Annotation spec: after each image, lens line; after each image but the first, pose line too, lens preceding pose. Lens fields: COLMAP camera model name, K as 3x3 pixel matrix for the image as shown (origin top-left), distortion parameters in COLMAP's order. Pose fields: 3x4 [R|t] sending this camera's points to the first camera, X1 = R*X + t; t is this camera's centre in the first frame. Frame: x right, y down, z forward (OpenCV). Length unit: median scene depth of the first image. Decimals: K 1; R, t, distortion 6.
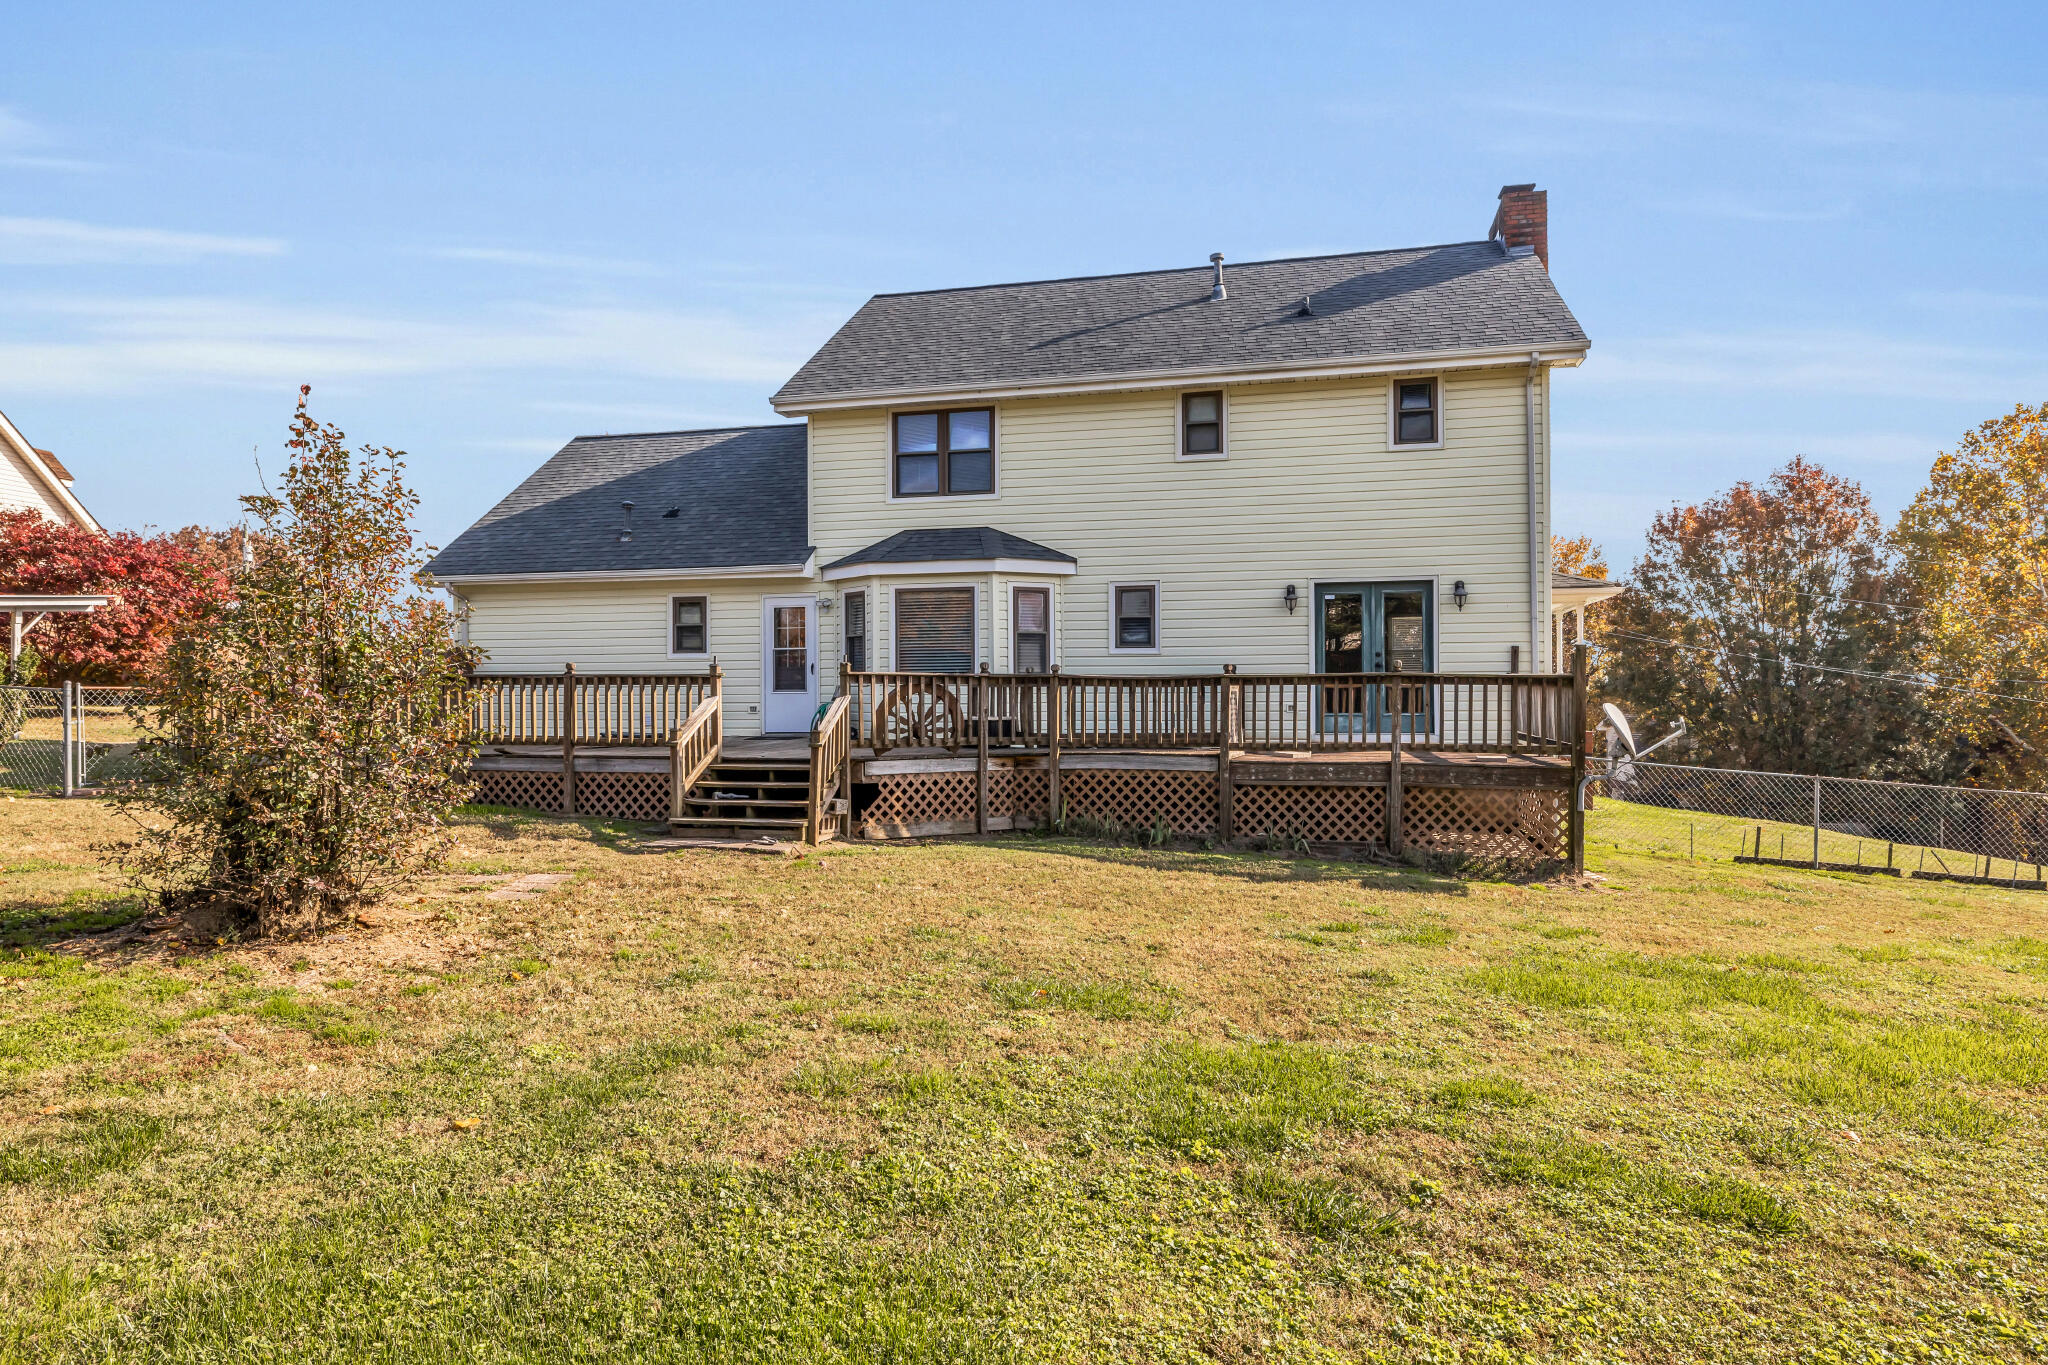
lens RADIAL K [[1199.1, 0, 1025.3], [0, 1199.1, 674.4], [0, 0, 1]] dist [-0.006908, -0.000725]
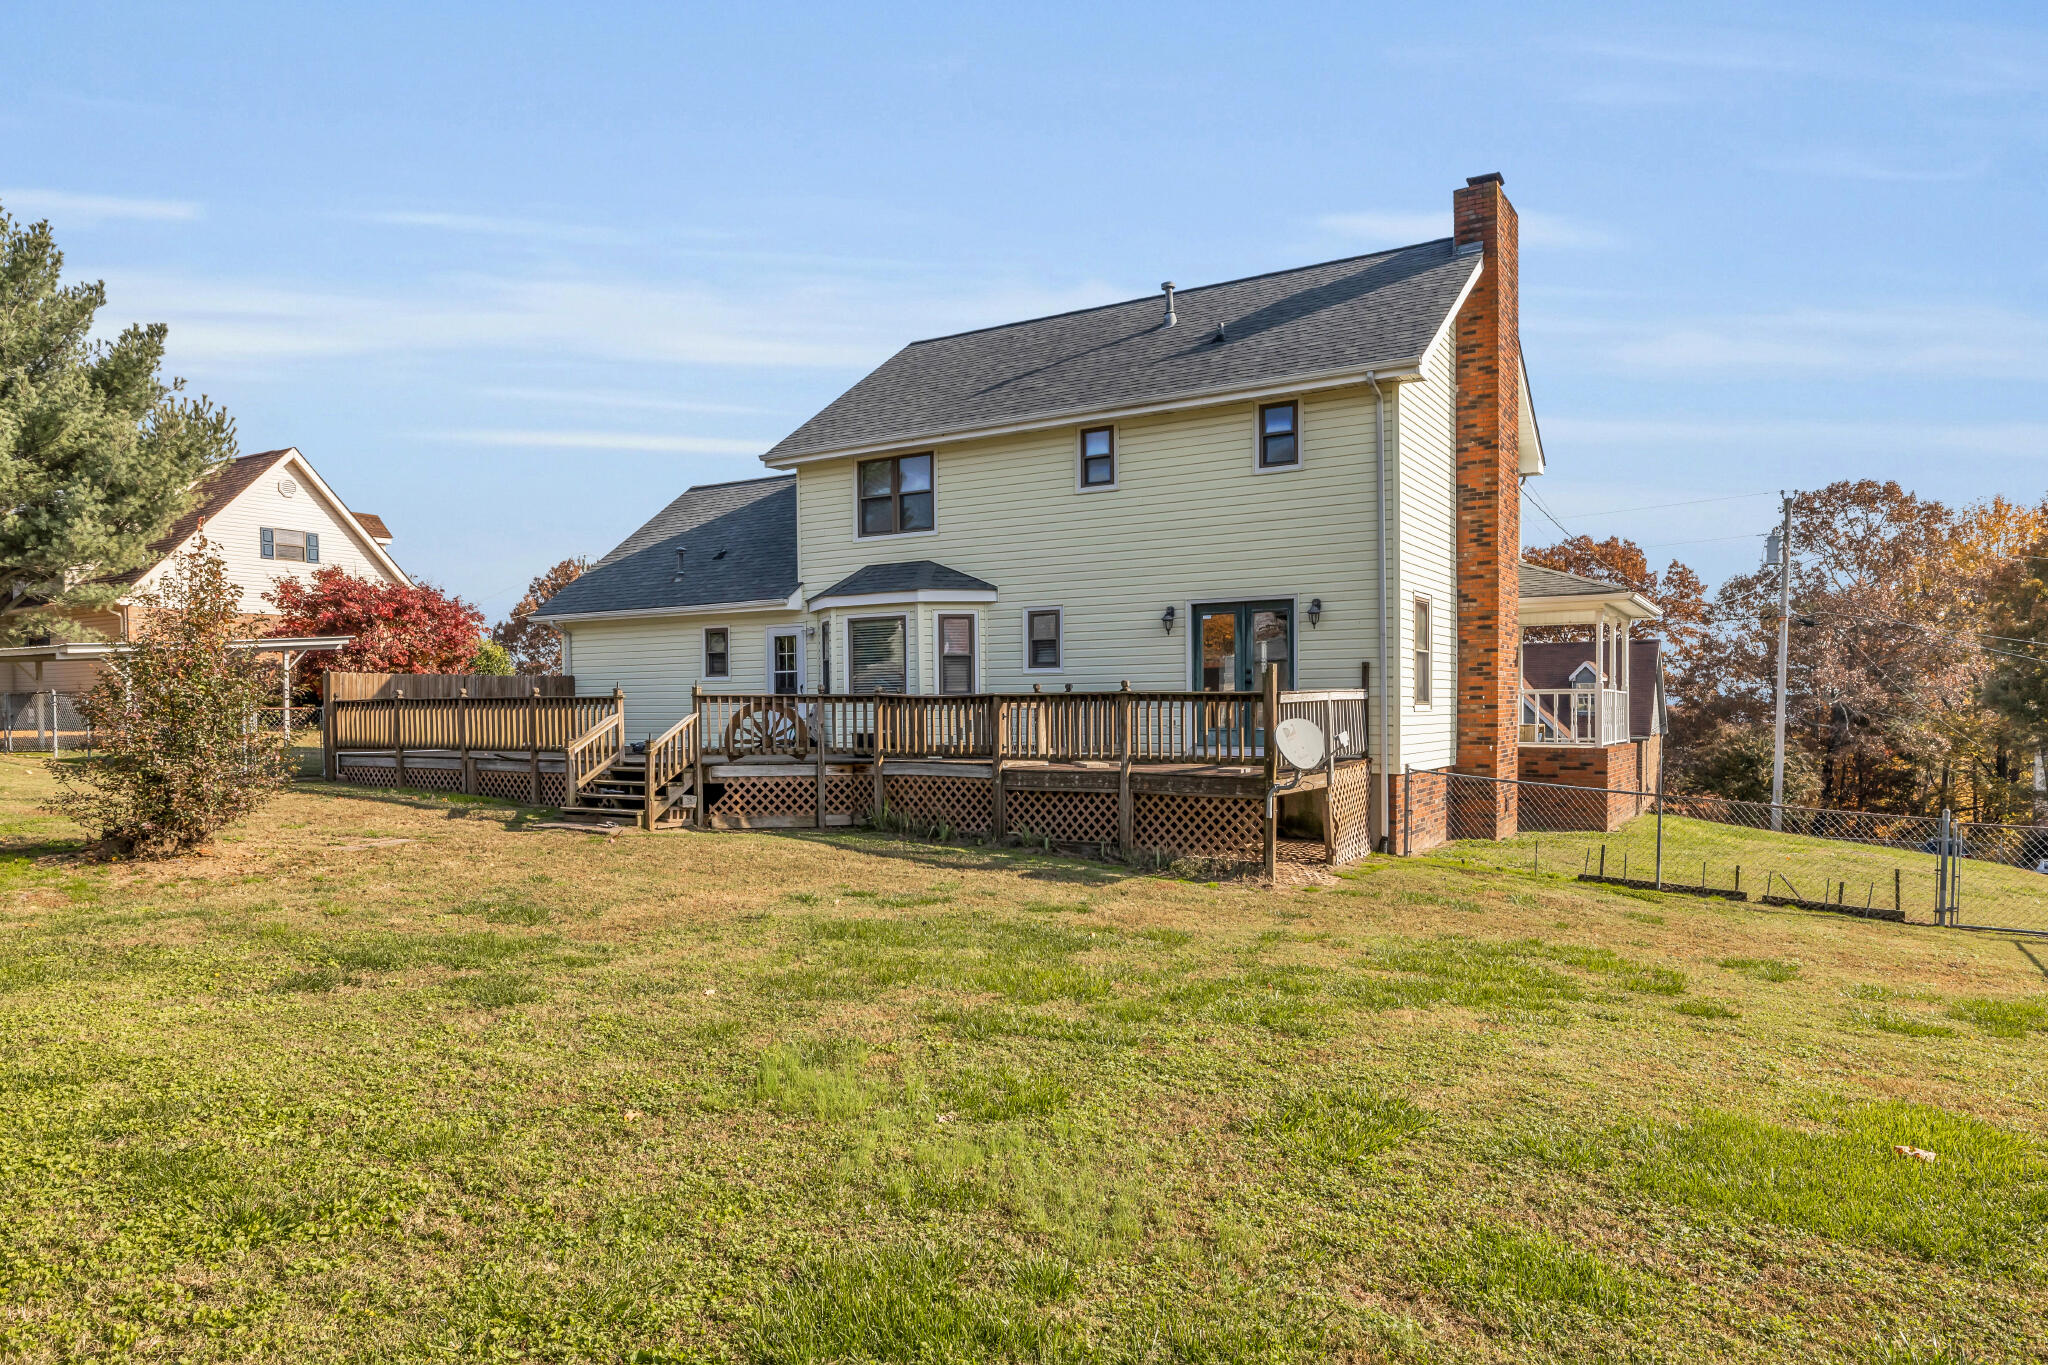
lens RADIAL K [[1308.7, 0, 1035.1], [0, 1308.7, 746.9], [0, 0, 1]] dist [-0.017327, -0.000090]
pose [[0.950641, 0.005788, -0.310239, 0.463145], [0.008078, 0.999025, 0.043393, -0.002302], [0.310187, -0.043757, 0.949668, -0.137358]]
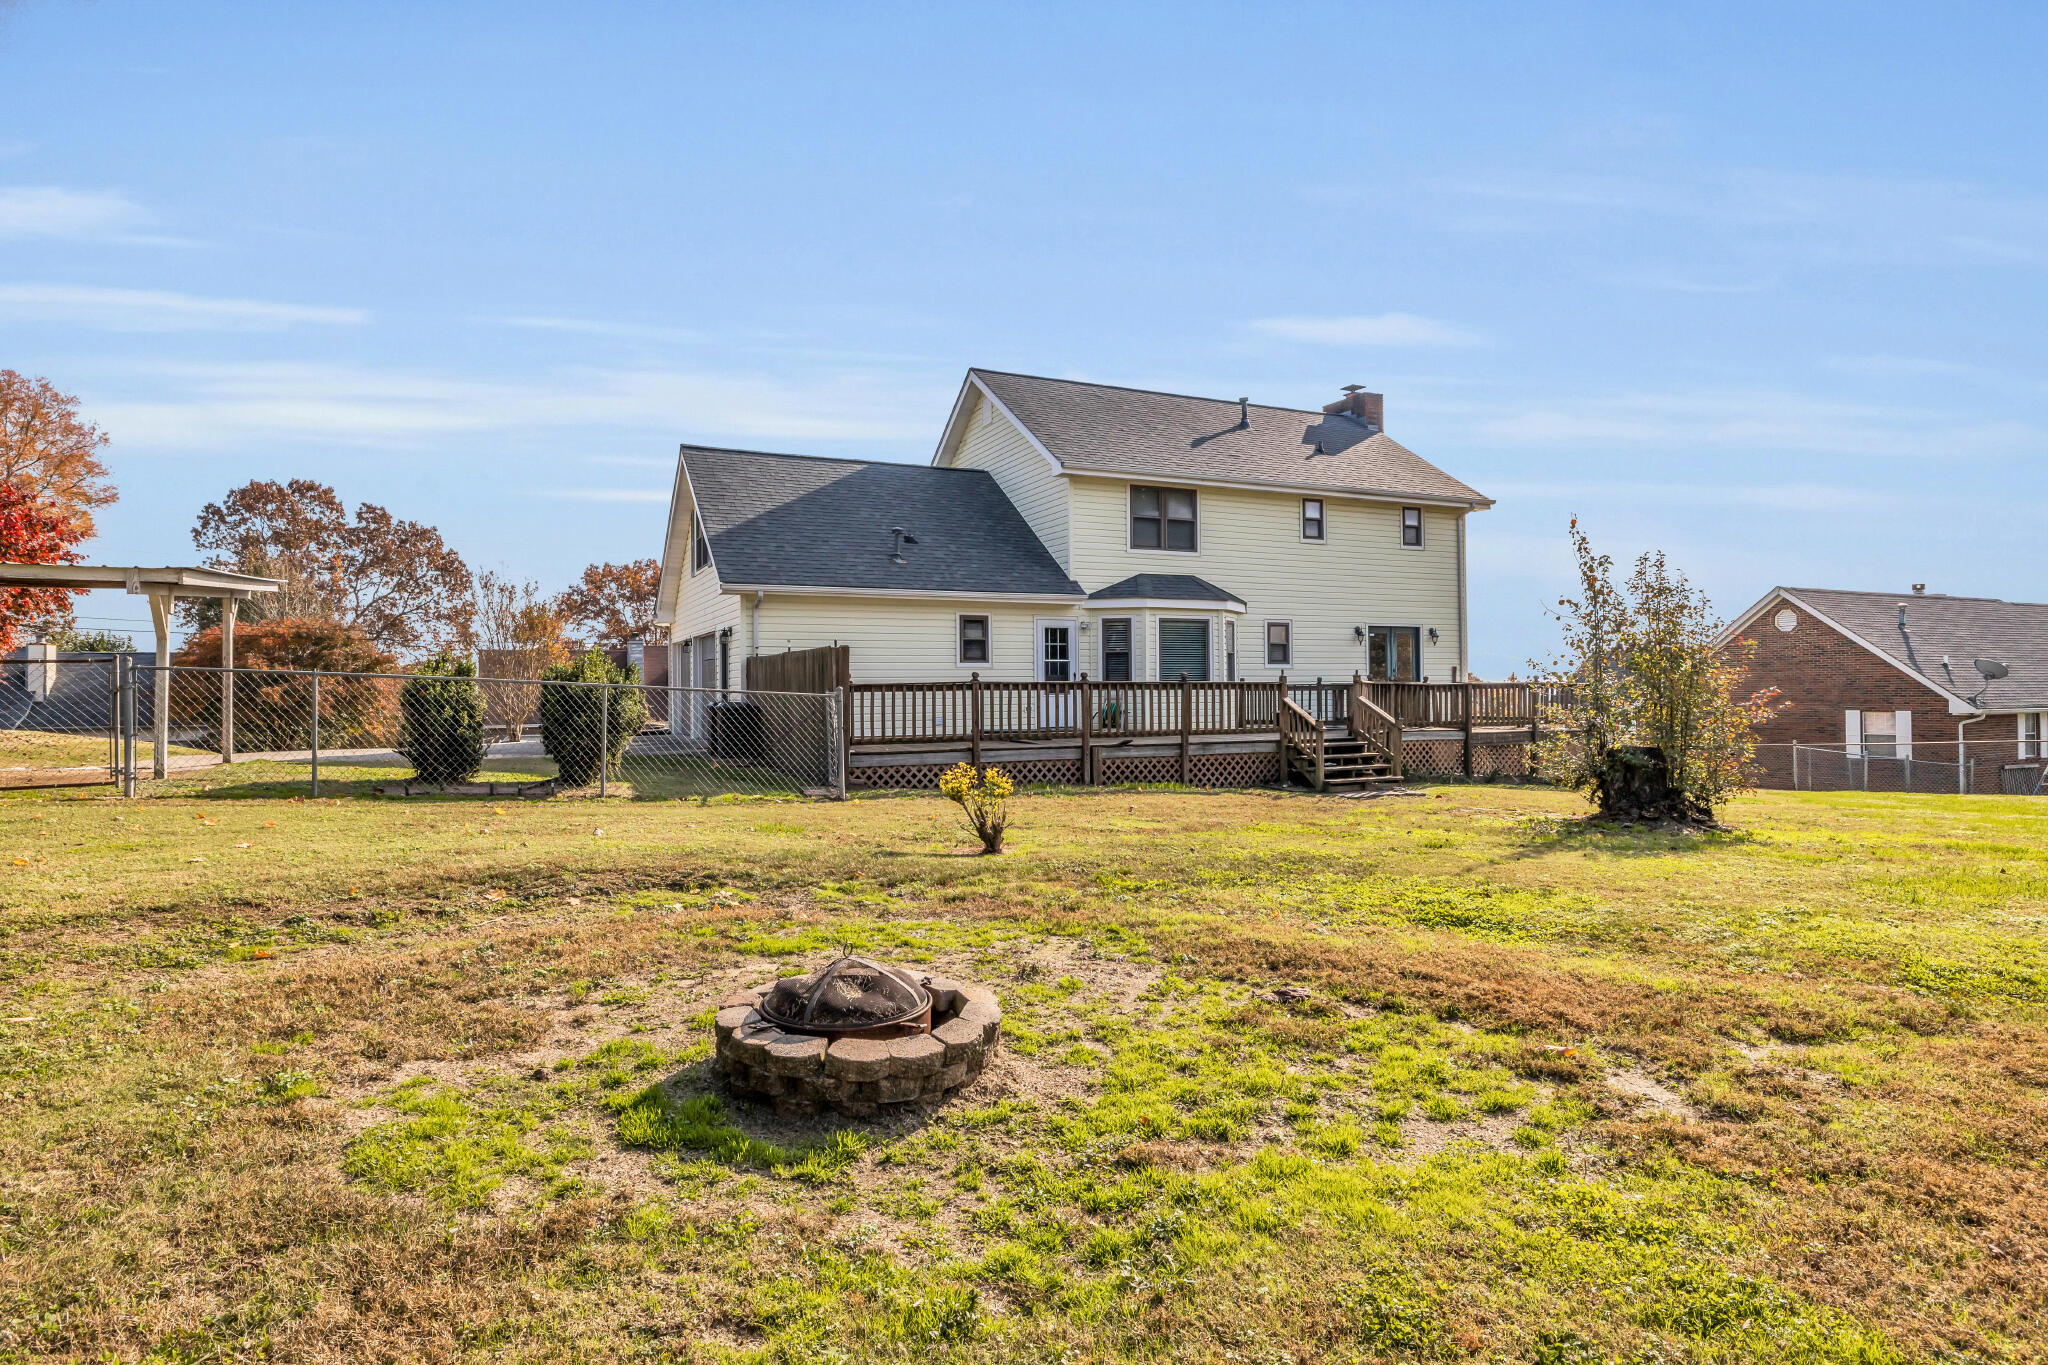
lens RADIAL K [[1077.2, 0, 1020.5], [0, 1077.2, 683.1], [0, 0, 1]] dist [0.003873, 0.000293]
pose [[0.781836, 0.003245, 0.623476, -1.018409], [-0.003015, 0.999994, -0.001424, 0.003817], [-0.623477, -0.000766, 0.781842, 0.154137]]
